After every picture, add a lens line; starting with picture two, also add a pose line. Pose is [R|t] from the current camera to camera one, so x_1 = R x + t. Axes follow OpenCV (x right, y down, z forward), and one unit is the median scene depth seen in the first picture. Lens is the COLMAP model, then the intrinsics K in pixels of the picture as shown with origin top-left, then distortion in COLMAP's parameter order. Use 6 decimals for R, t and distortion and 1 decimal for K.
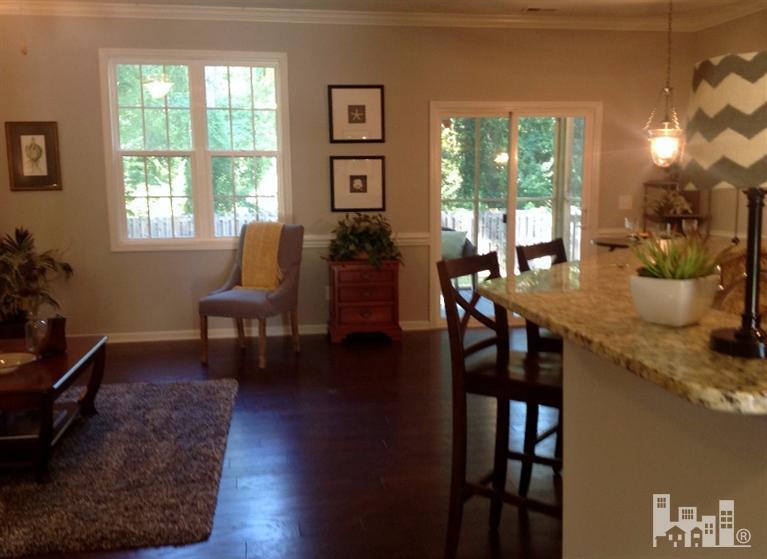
lens RADIAL K [[737.4, 0, 383.5], [0, 737.4, 279.5], [0, 0, 1]] dist [0.162897, -0.373153]
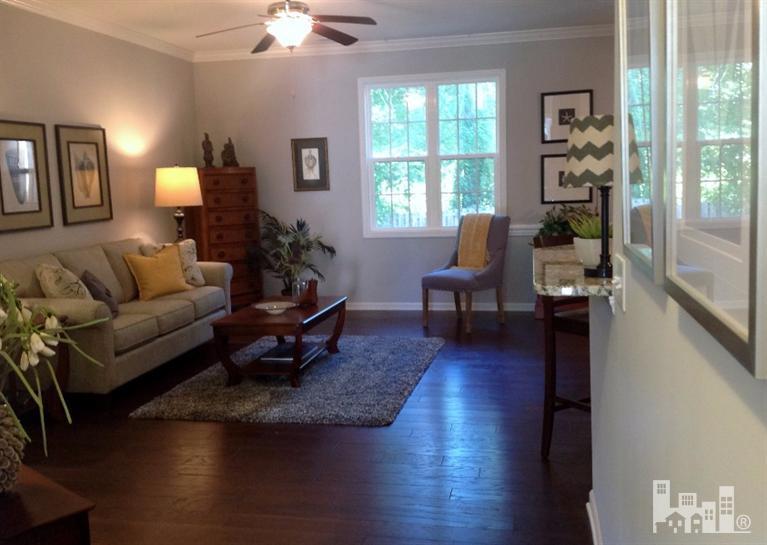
lens RADIAL K [[753.5, 0, 383.5], [0, 753.5, 272.5], [0, 0, 1]] dist [0.204662, -0.496993]
pose [[0.932555, 0.023658, -0.360253, 0.133034], [-0.025168, 0.999683, 0.000498, 0.020367], [0.360151, 0.008603, 0.932854, -0.186583]]
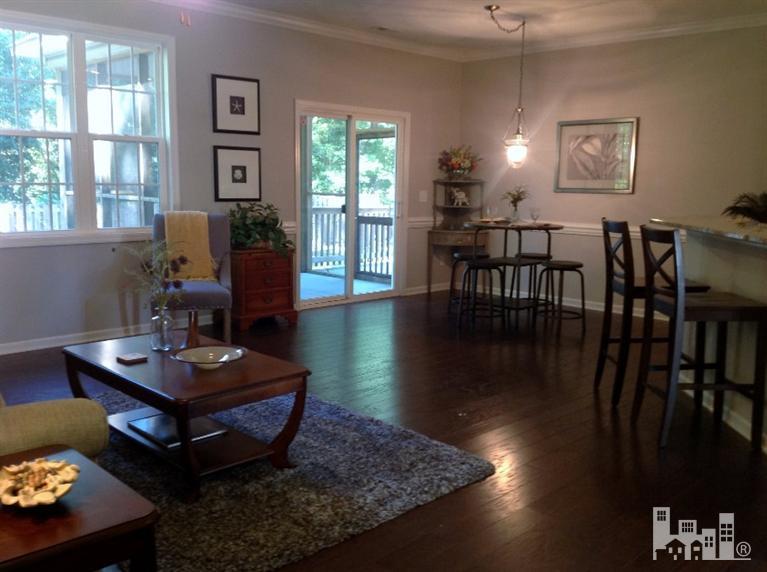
lens RADIAL K [[719.0, 0, 383.5], [0, 719.0, 286.0], [0, 0, 1]] dist [0.195894, -0.441875]
pose [[0.814810, -0.063771, 0.576209, -0.481663], [0.053576, 0.997961, 0.034686, 0.000573], [-0.577247, 0.002608, 0.816566, 0.069904]]
